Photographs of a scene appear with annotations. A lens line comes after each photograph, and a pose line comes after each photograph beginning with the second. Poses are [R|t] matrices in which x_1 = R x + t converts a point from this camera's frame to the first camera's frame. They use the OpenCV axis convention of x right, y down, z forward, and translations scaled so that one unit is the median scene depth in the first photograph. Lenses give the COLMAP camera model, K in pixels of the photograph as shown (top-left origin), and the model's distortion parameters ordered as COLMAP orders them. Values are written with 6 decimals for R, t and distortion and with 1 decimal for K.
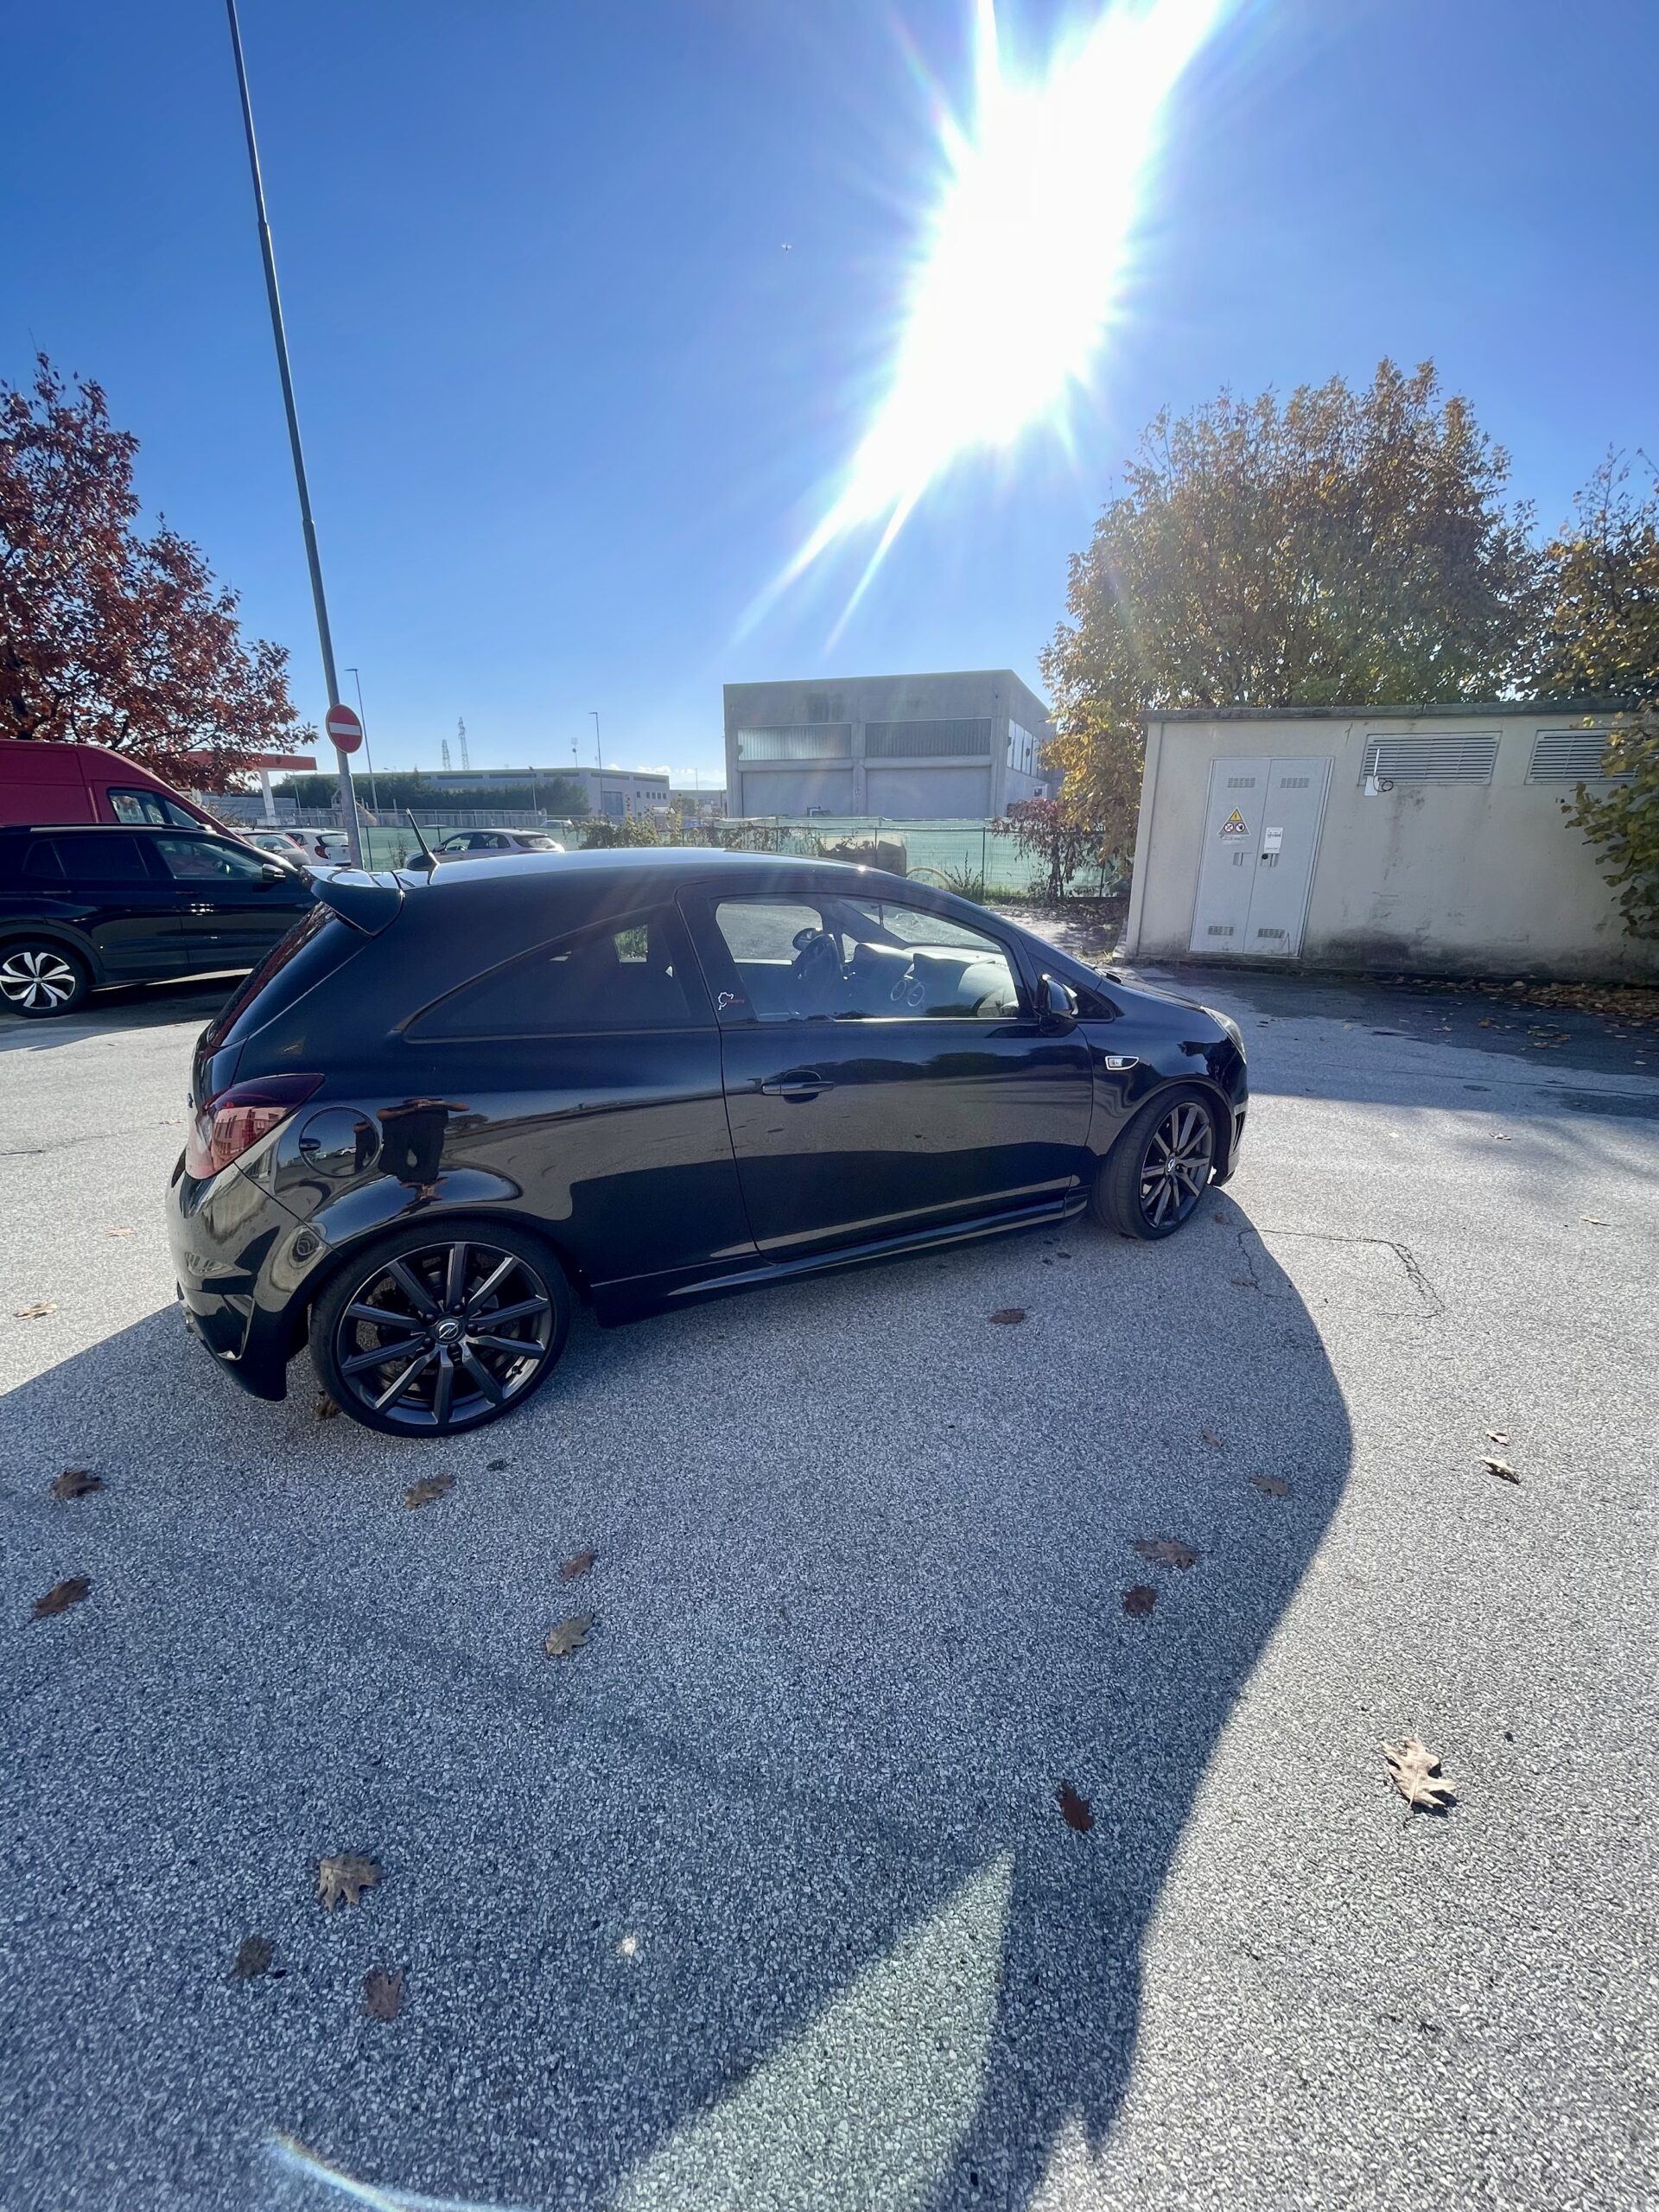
lens RADIAL K [[889.9, 0, 838.4], [0, 889.9, 1108.3], [0, 0, 1]] dist [-0.004245, 0.001752]
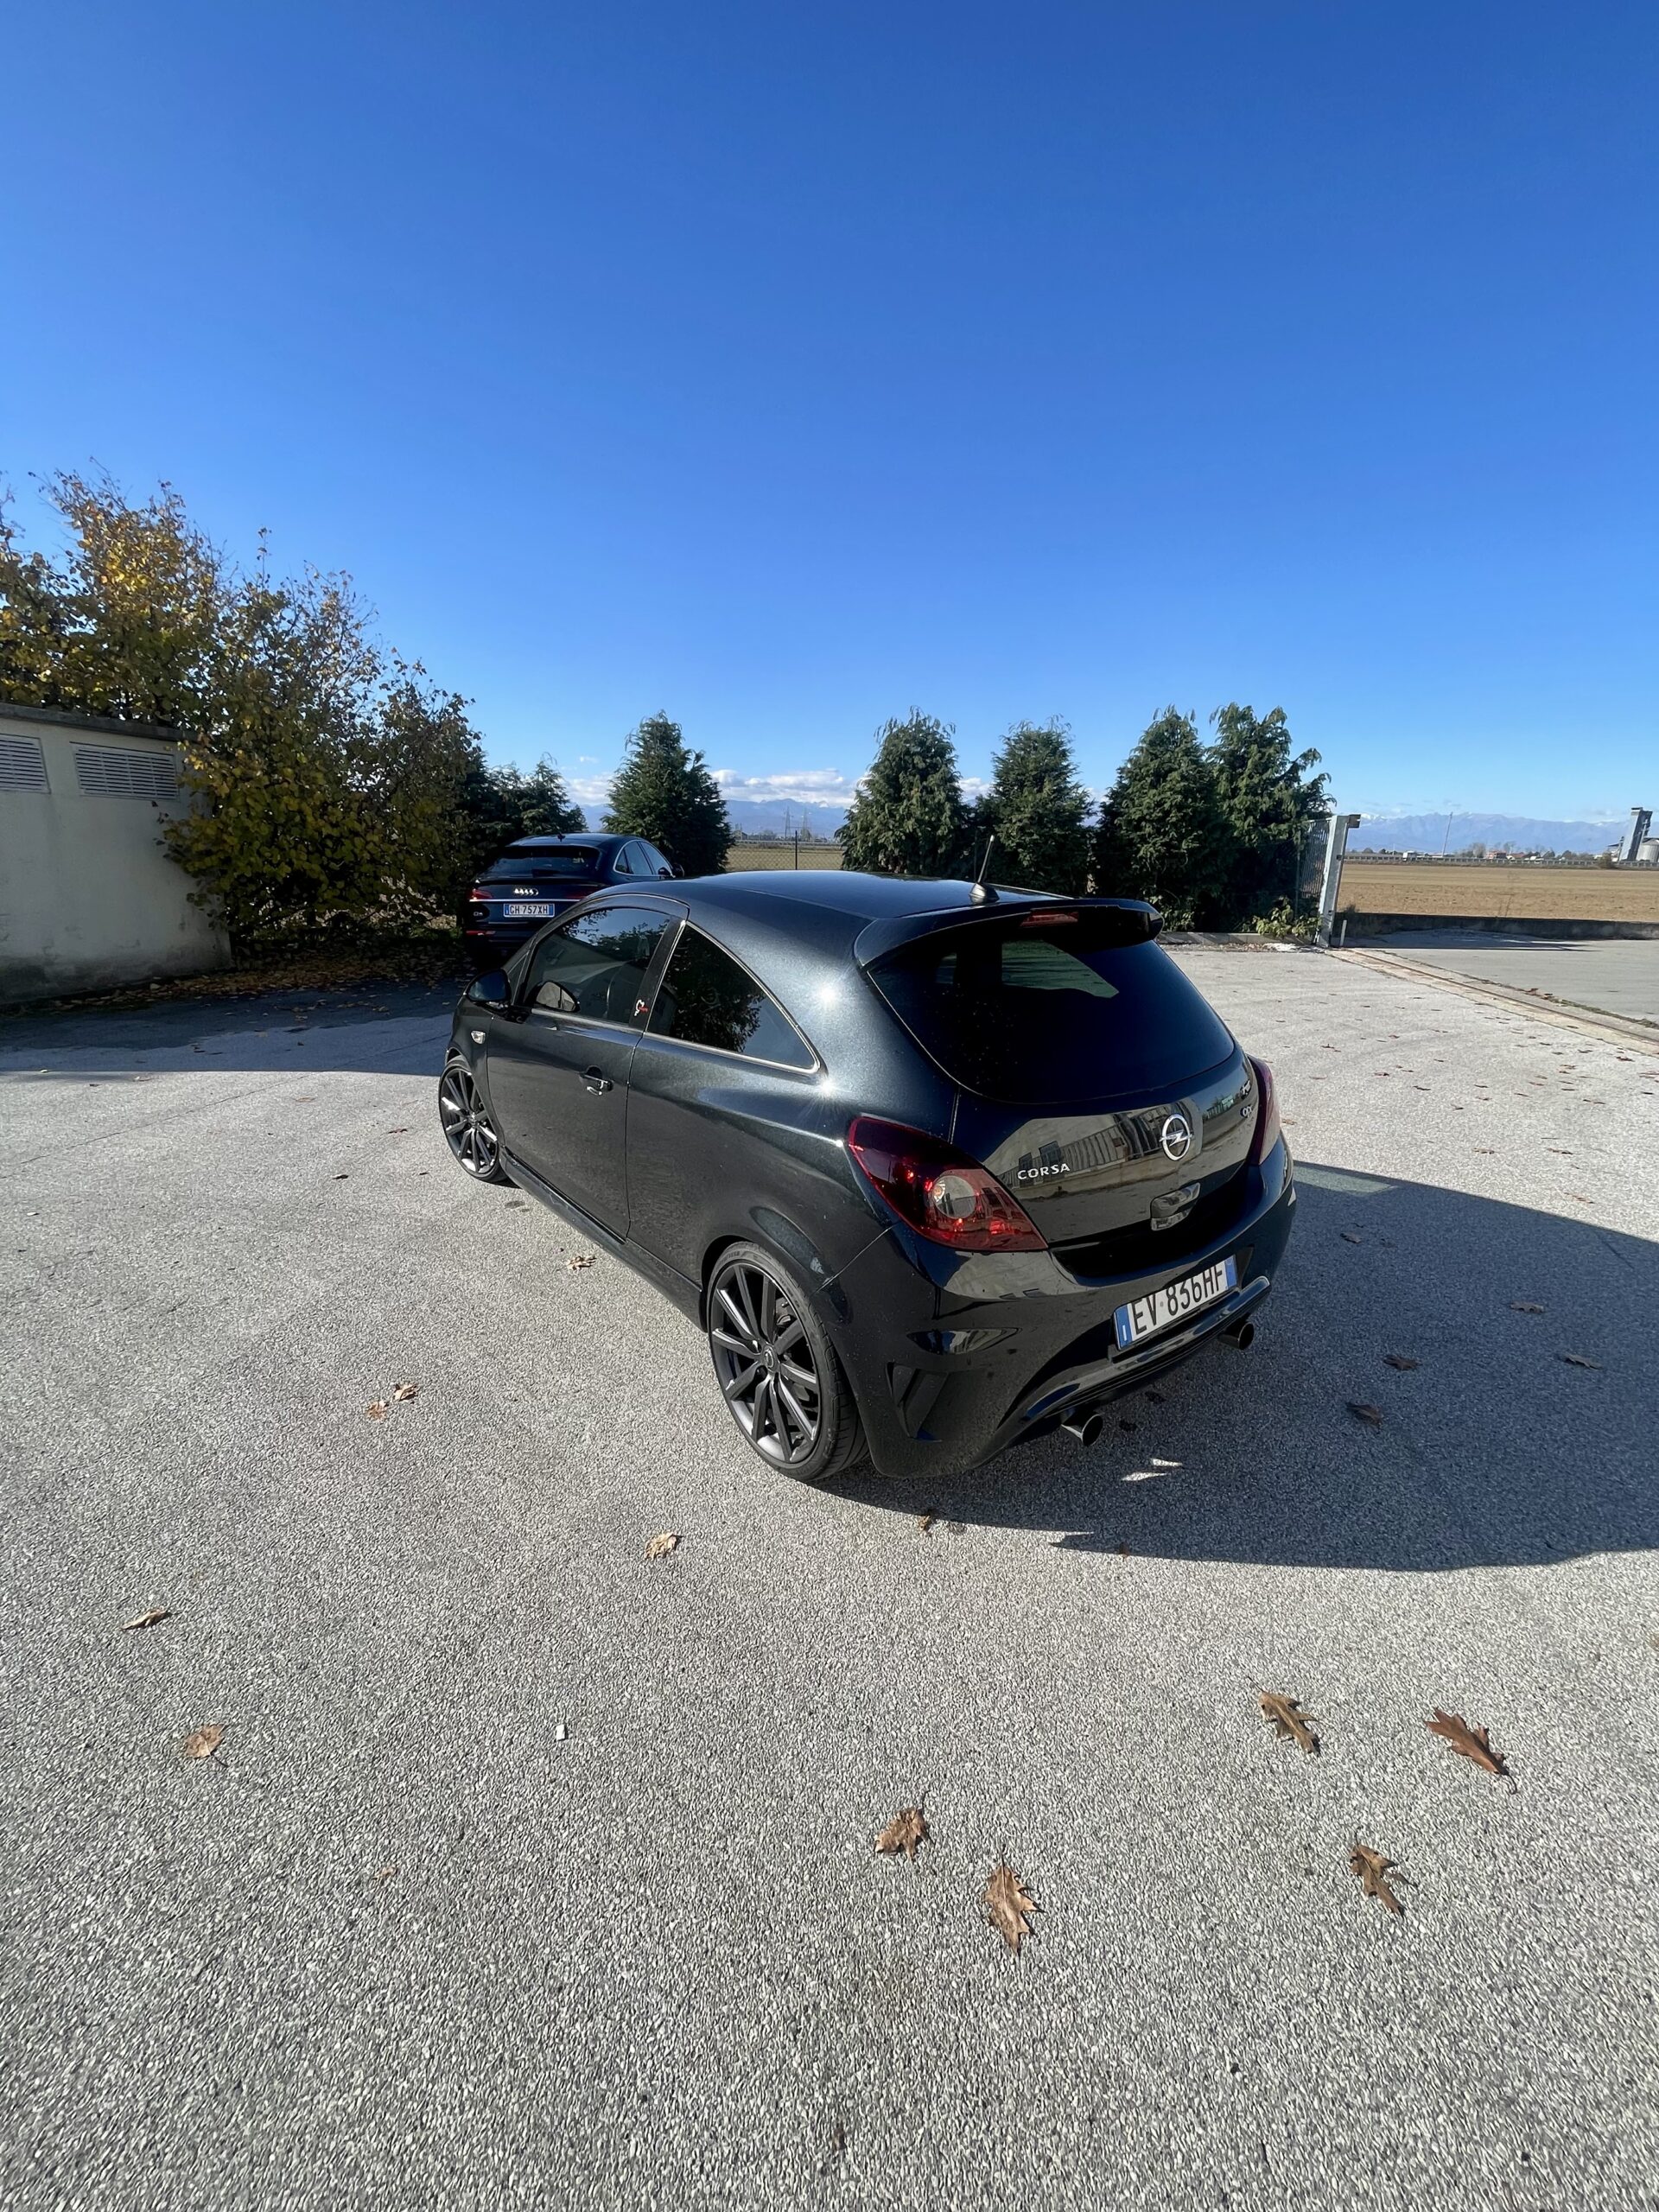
lens RADIAL K [[889.9, 0, 832.8], [0, 889.9, 1095.3], [0, 0, 1]] dist [-0.004245, 0.001752]
pose [[-0.162204, -0.271192, 0.948760, -0.245787], [0.284580, 0.907782, 0.308132, -0.074706], [-0.944830, 0.319978, -0.070070, 0.226892]]
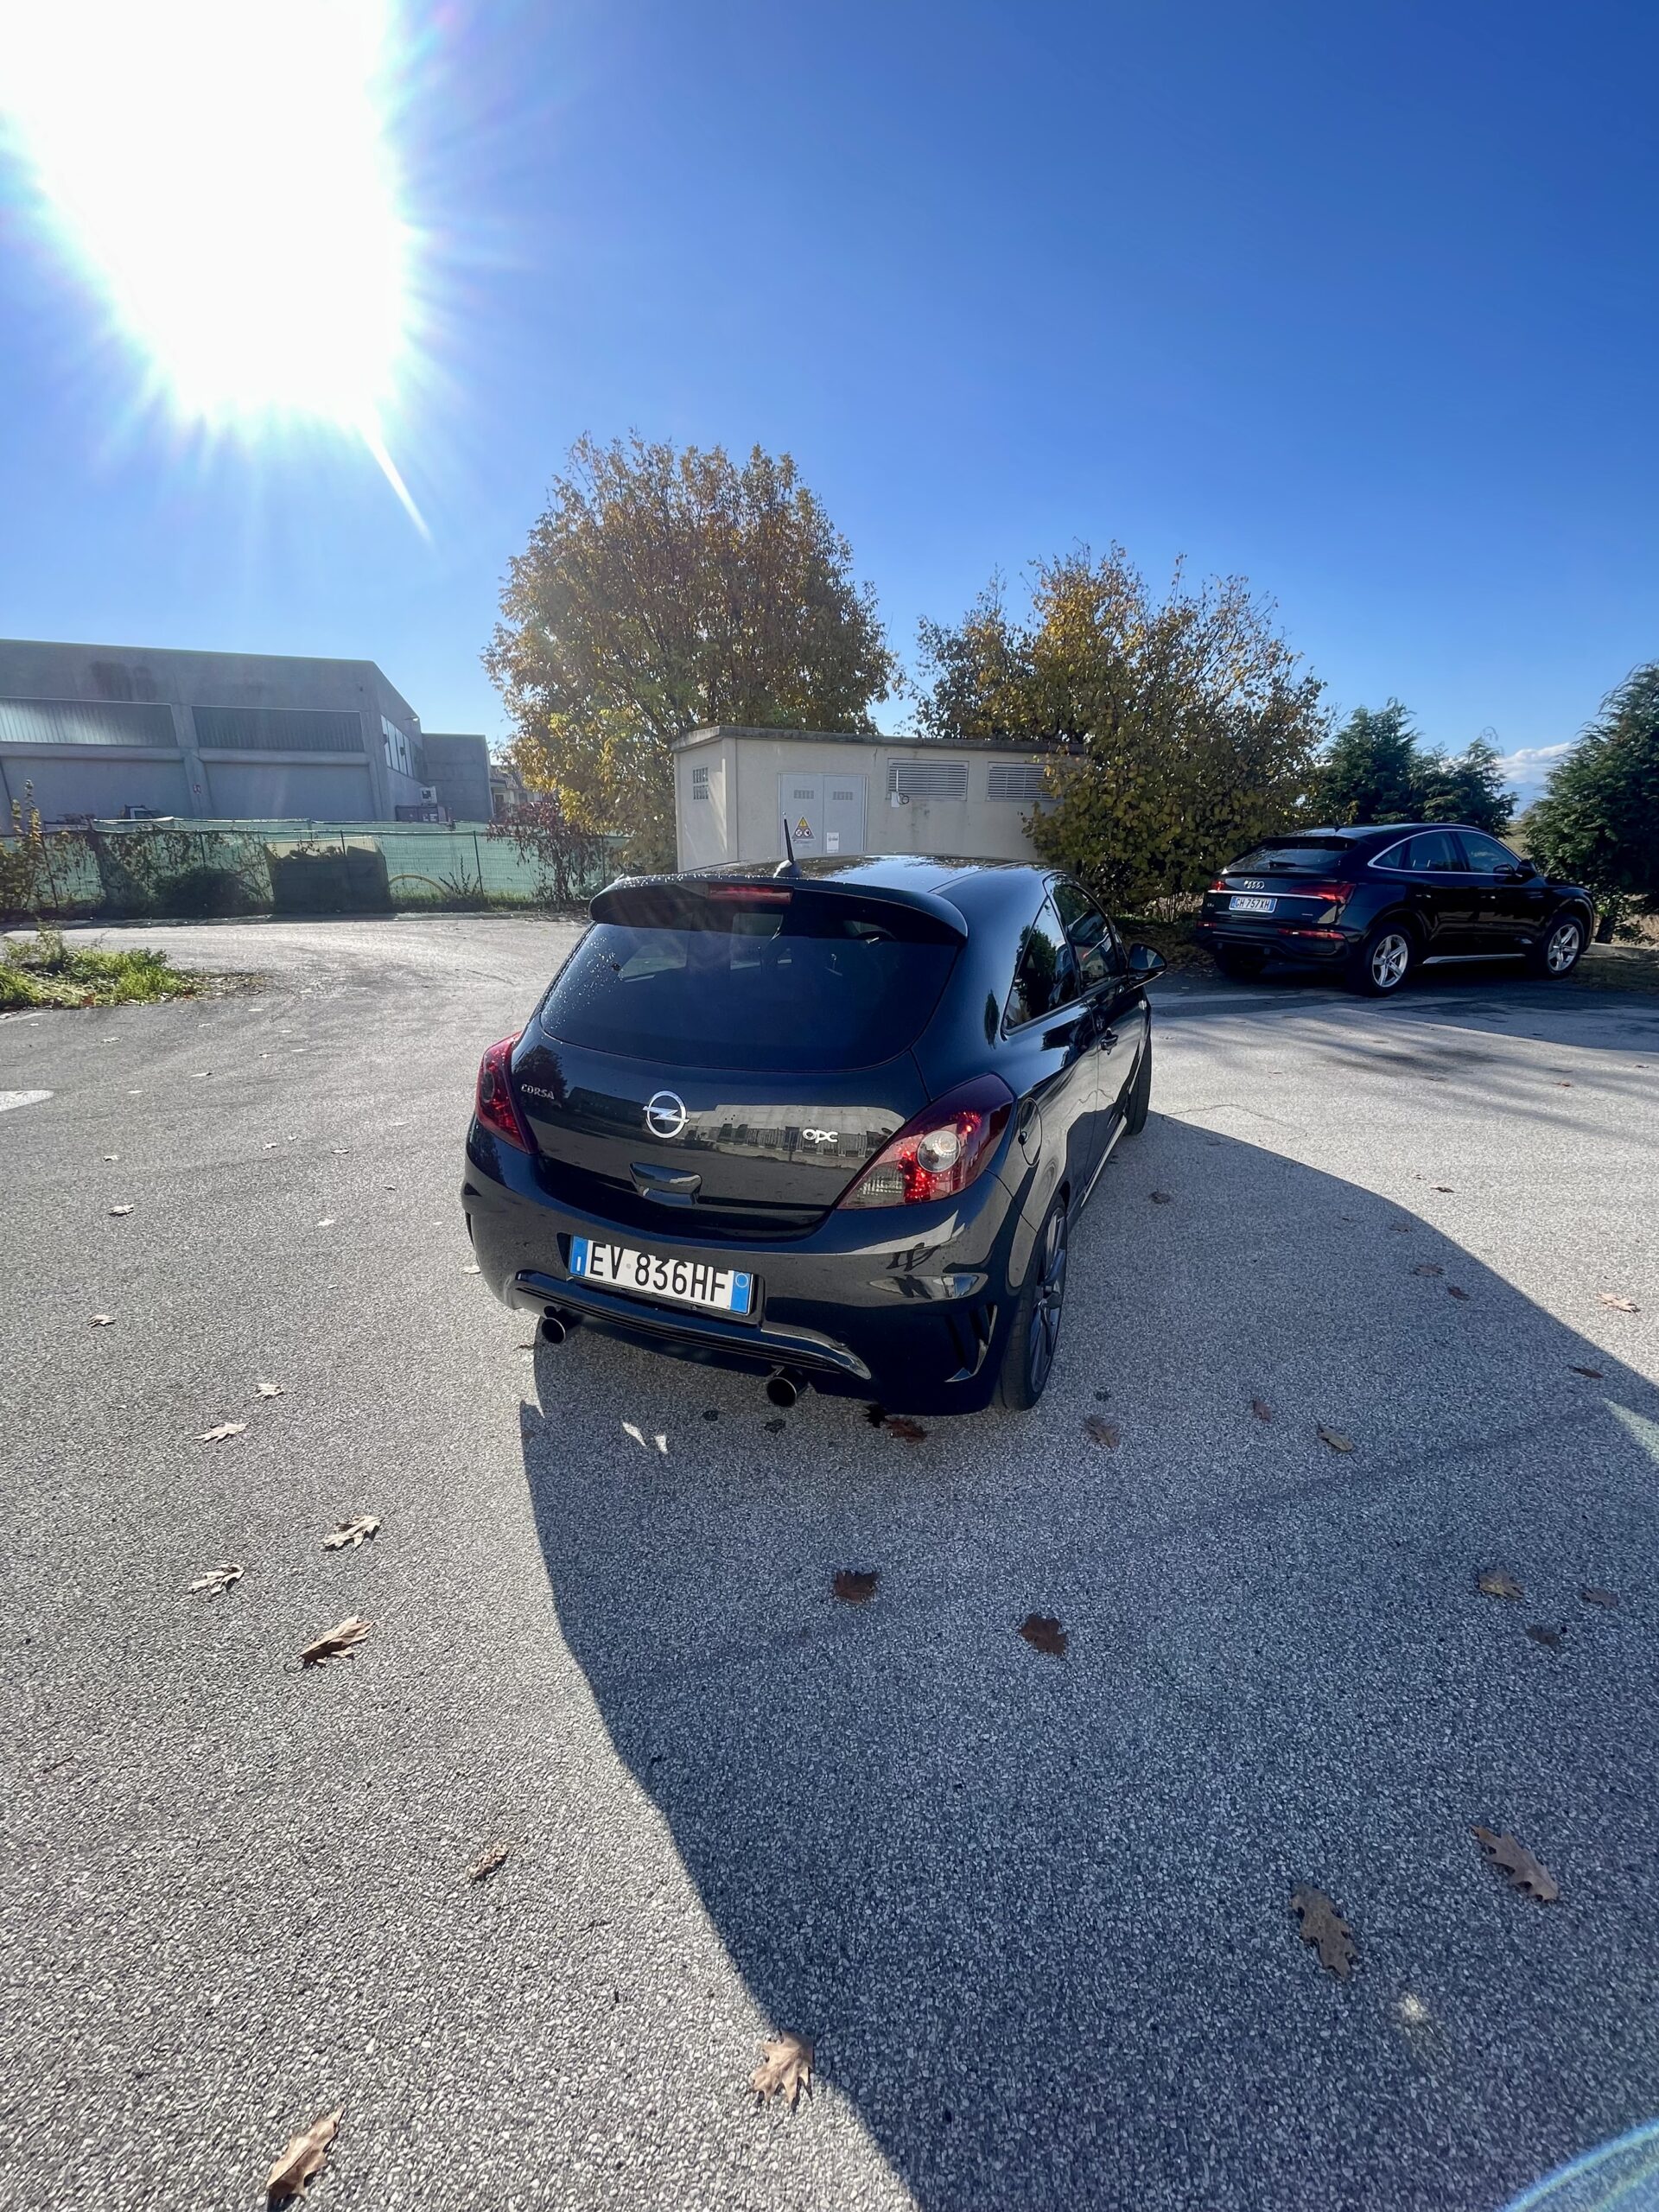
lens RADIAL K [[889.9, 0, 819.2], [0, 889.9, 1104.0], [0, 0, 1]] dist [-0.004245, 0.001752]
pose [[0.787018, -0.178917, 0.590416, -0.184649], [0.183501, 0.981598, 0.052853, -0.013200], [-0.589007, 0.066746, 0.805367, 0.039704]]
